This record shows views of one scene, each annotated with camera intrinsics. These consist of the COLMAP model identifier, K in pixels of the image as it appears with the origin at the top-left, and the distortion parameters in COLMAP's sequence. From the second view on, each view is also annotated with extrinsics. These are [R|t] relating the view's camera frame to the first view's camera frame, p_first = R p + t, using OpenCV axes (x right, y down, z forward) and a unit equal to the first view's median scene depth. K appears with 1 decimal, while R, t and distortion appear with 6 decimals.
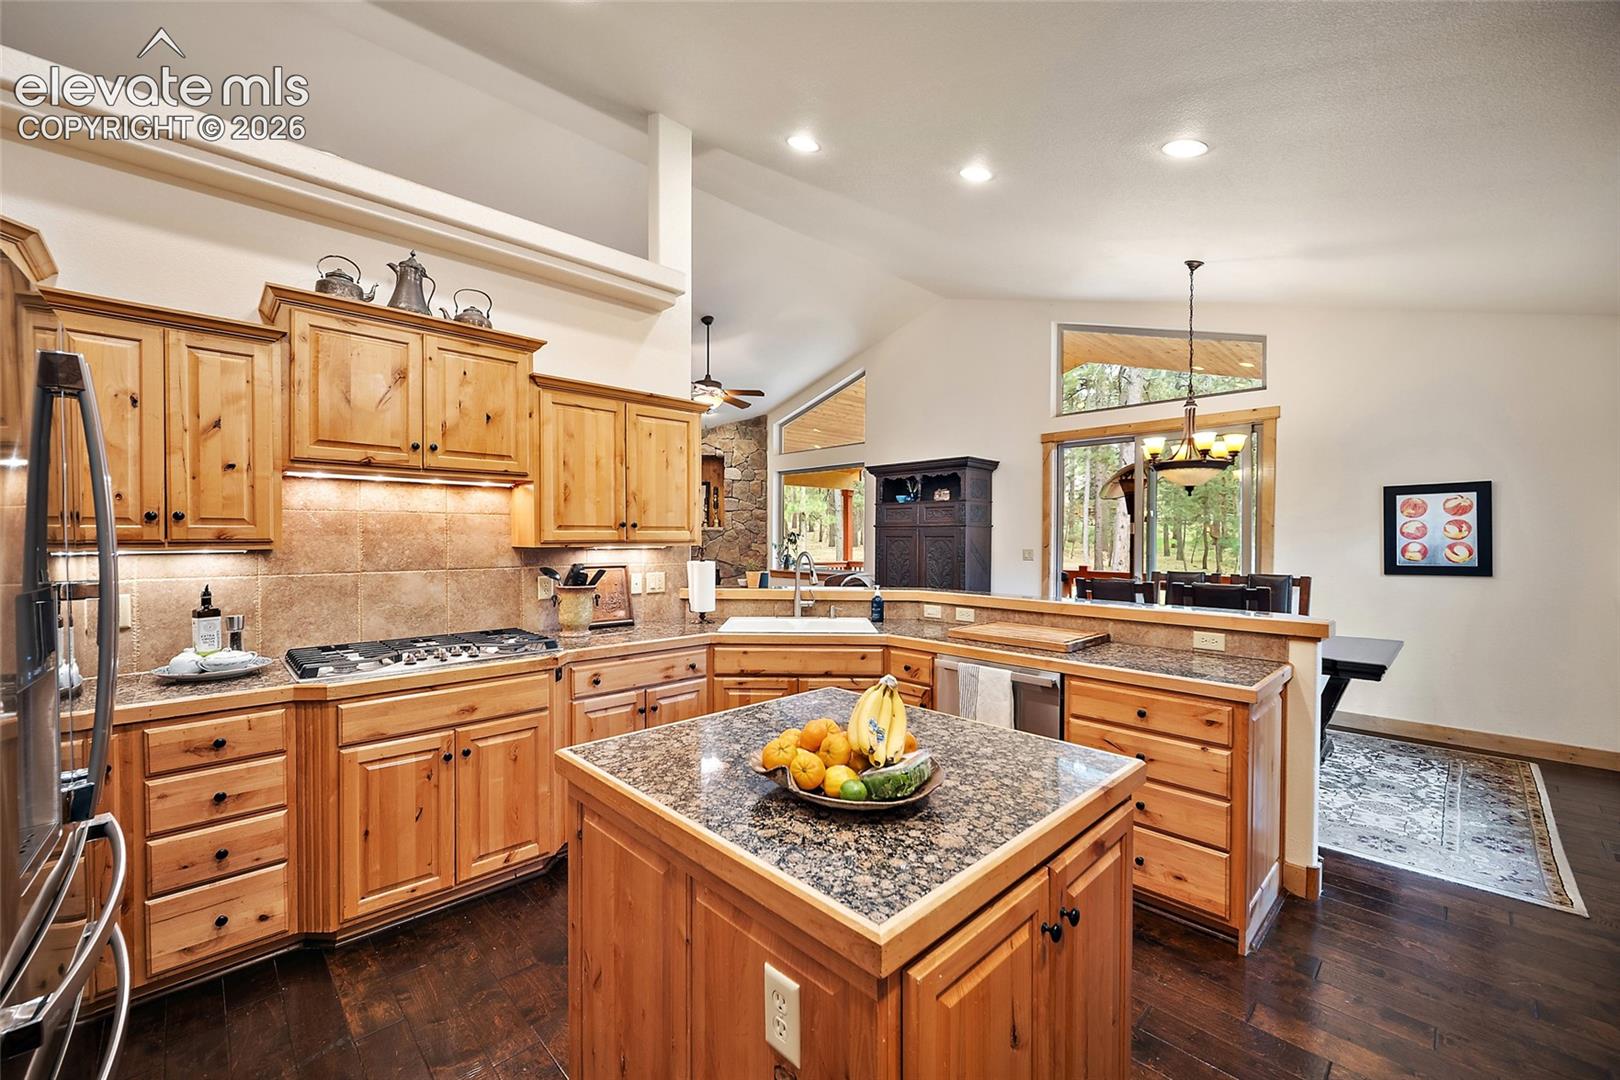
lens RADIAL K [[643.0, 0, 795.6], [0, 643.0, 543.7], [0, 0, 1]] dist [-0.001679, 0.001330]
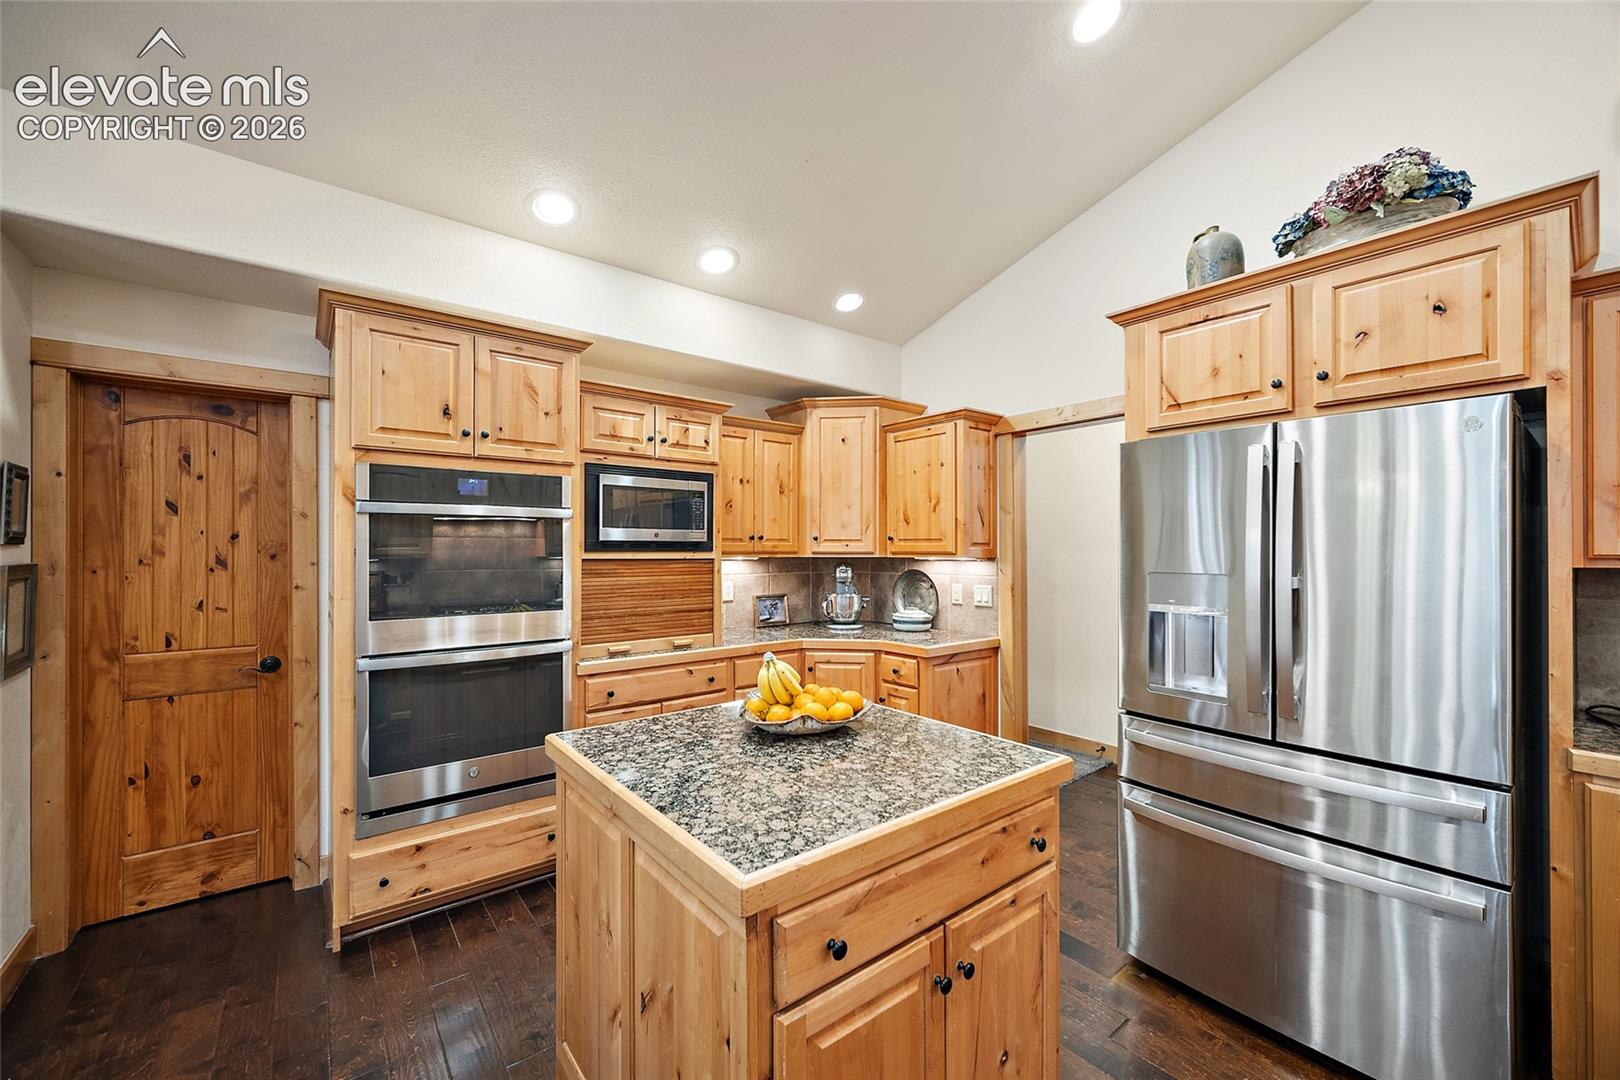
lens RADIAL K [[643.0, 0, 800.1], [0, 643.0, 539.3], [0, 0, 1]] dist [-0.001679, 0.001330]
pose [[-0.995732, 0.000197, 0.092290, -0.018439], [-0.000363, 0.999982, -0.006048, -0.009472], [-0.092289, -0.006056, -0.995714, 1.022437]]
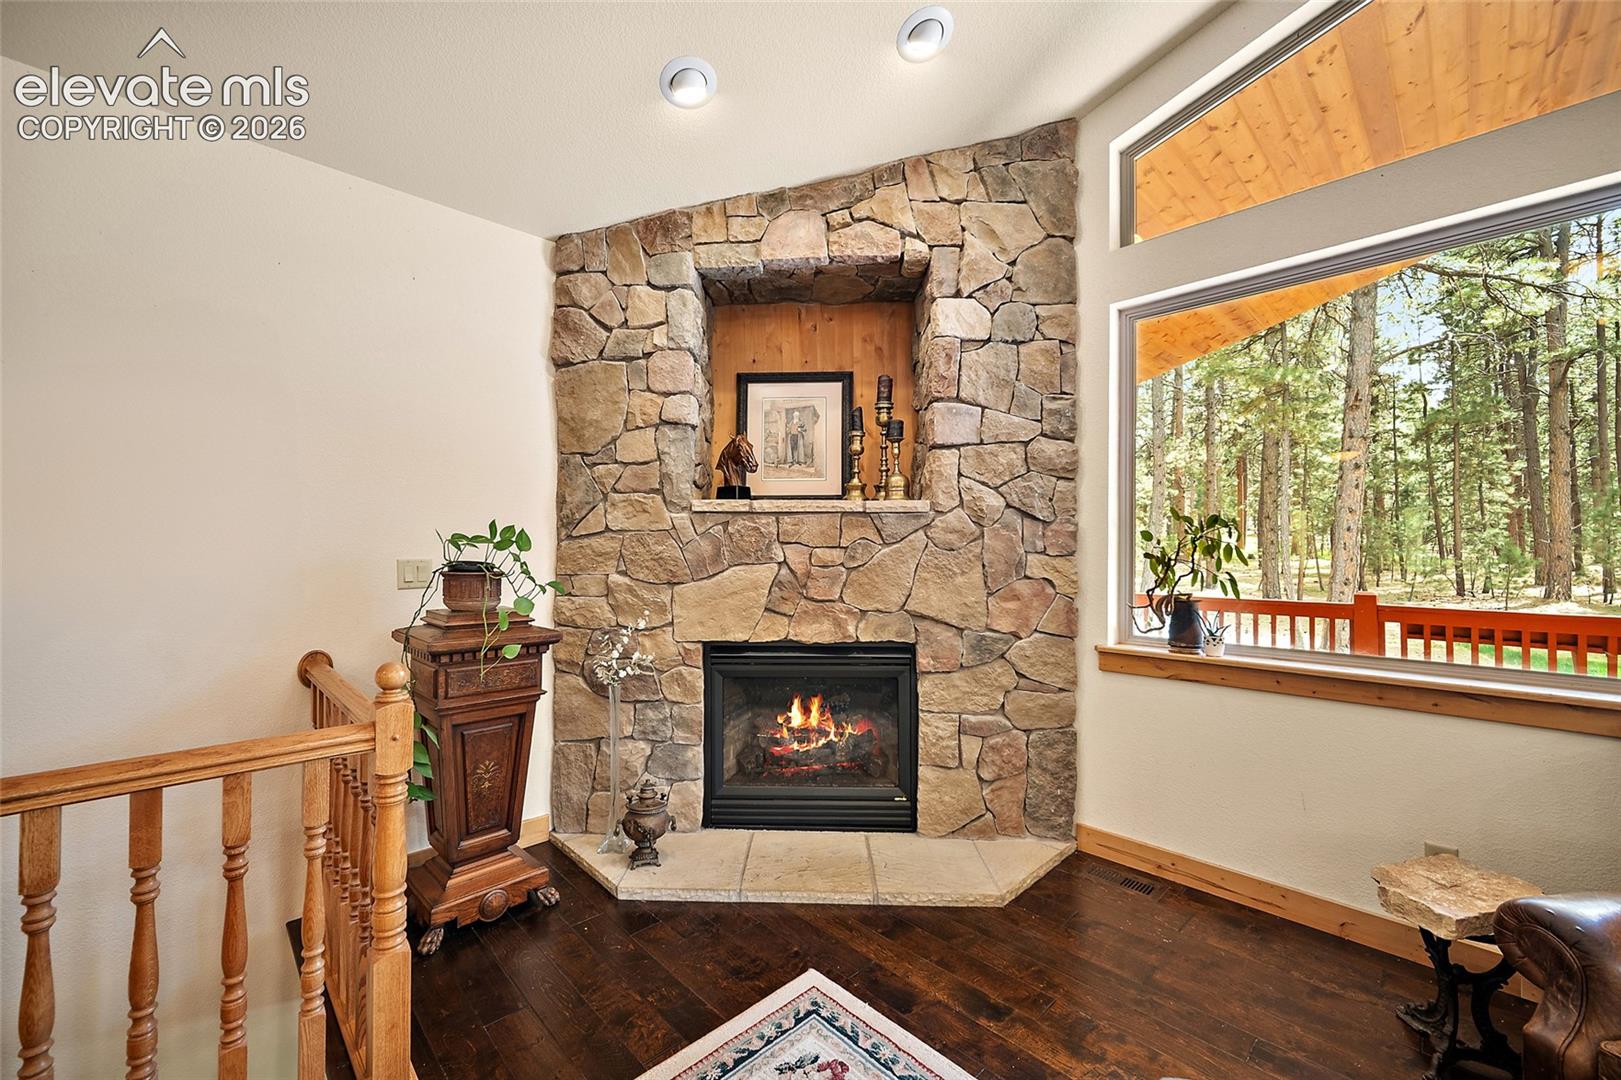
lens RADIAL K [[643.4, 0, 792.8], [0, 643.4, 547.3], [0, 0, 1]] dist [-0.001679, 0.001330]
pose [[0.999976, -0.002000, 0.006617, -0.579571], [0.002074, 0.999935, -0.011242, -0.003394], [-0.006595, 0.011255, 0.999915, 2.307189]]
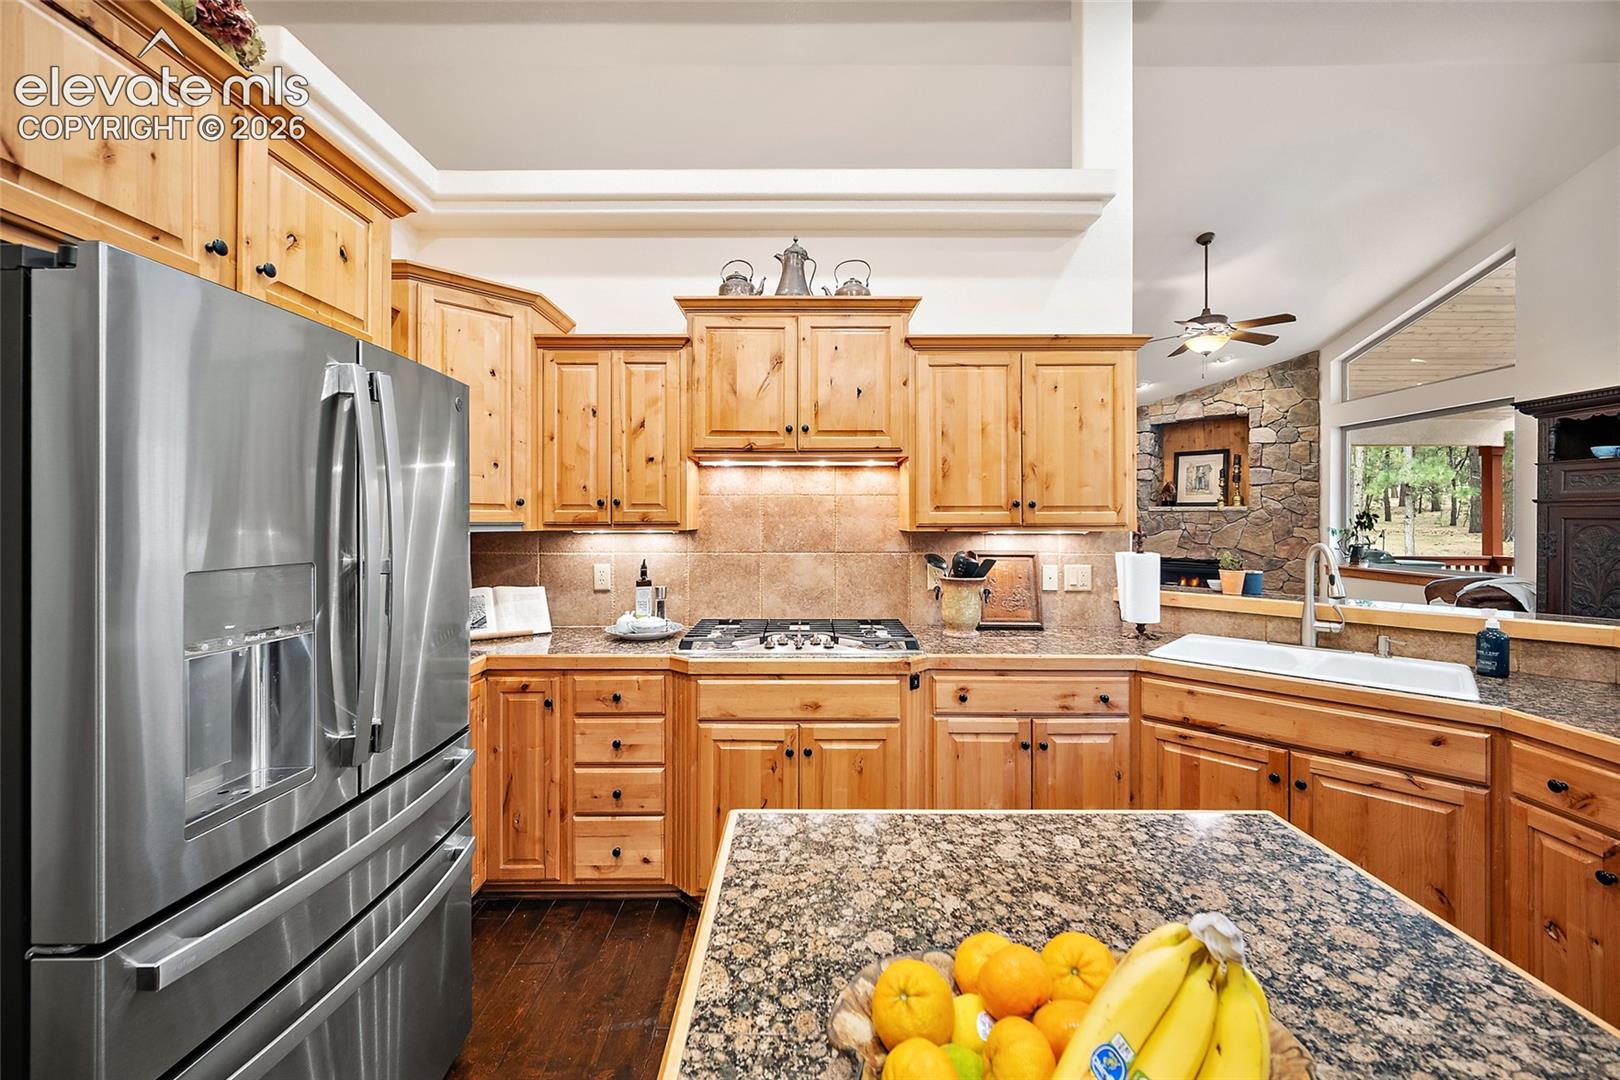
lens RADIAL K [[643.0, 0, 804.7], [0, 643.0, 515.4], [0, 0, 1]] dist [-0.001679, 0.001330]
pose [[0.726948, -0.003252, -0.686685, 0.098469], [-0.007362, 0.999894, -0.012529, -0.004043], [0.686653, 0.014164, 0.726847, 0.257533]]
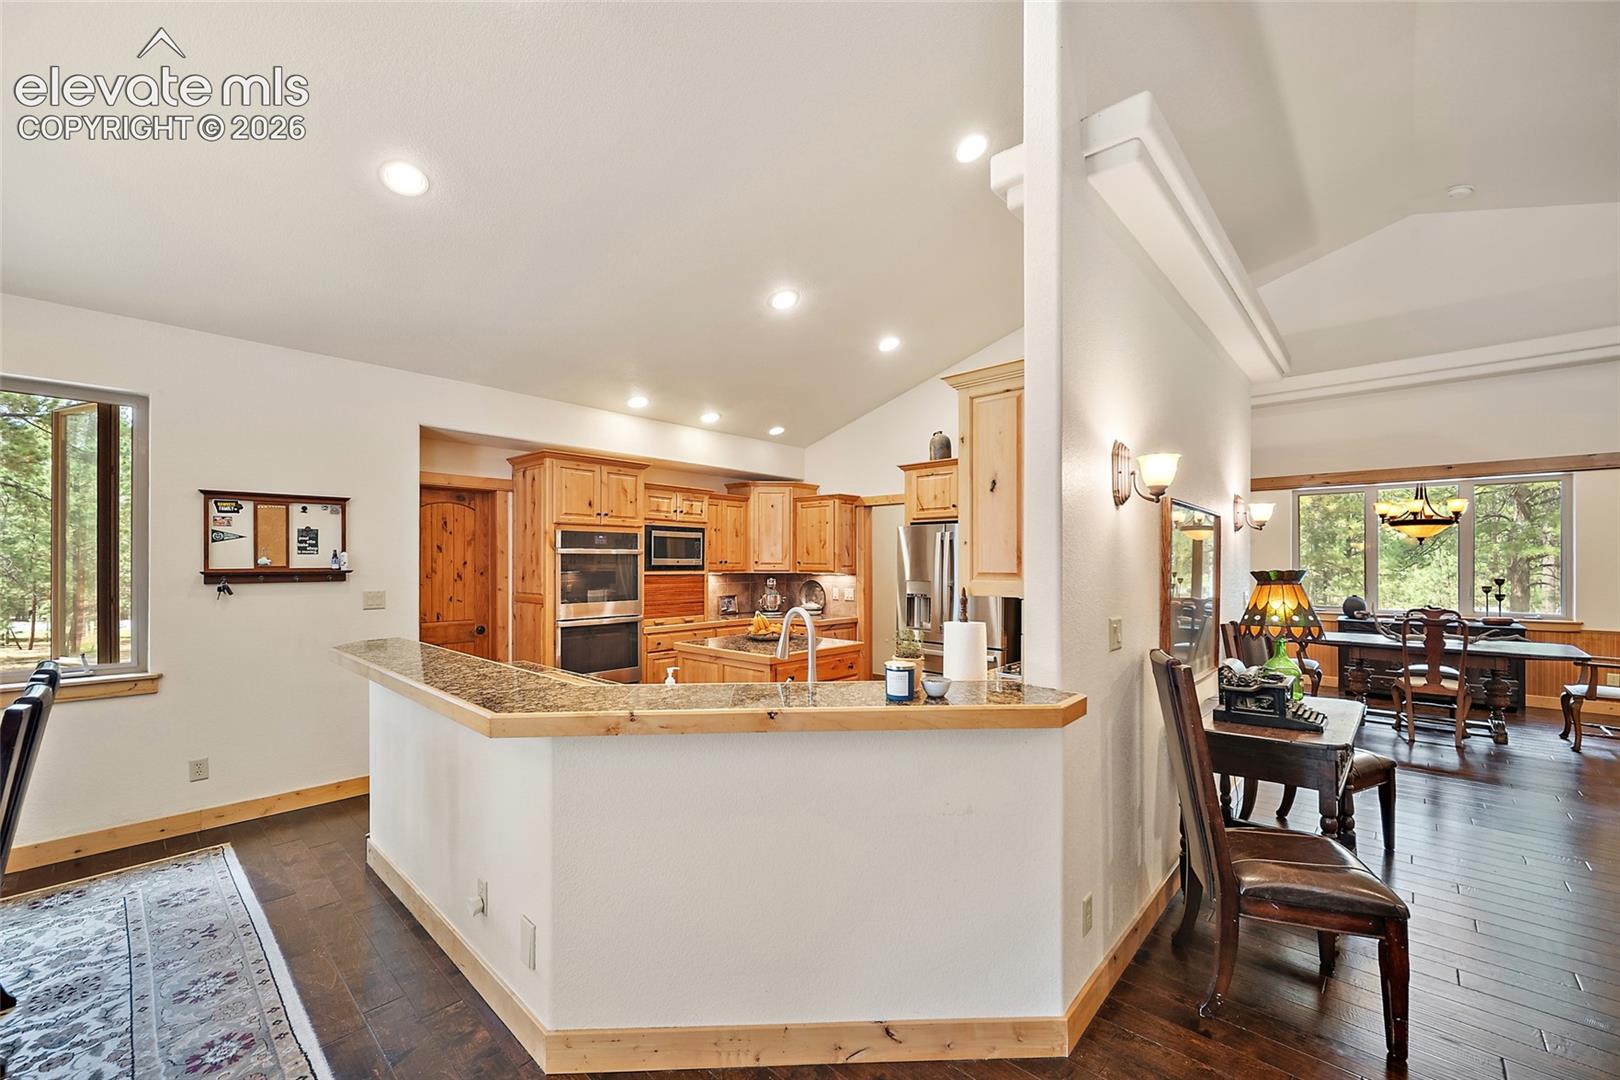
lens RADIAL K [[643.0, 0, 800.5], [0, 643.0, 564.8], [0, 0, 1]] dist [-0.001679, 0.001330]
pose [[-0.997945, -0.003368, -0.063991, 0.059078], [-0.004278, 0.999892, 0.014092, -0.042642], [0.063936, 0.014337, -0.997851, 1.990862]]
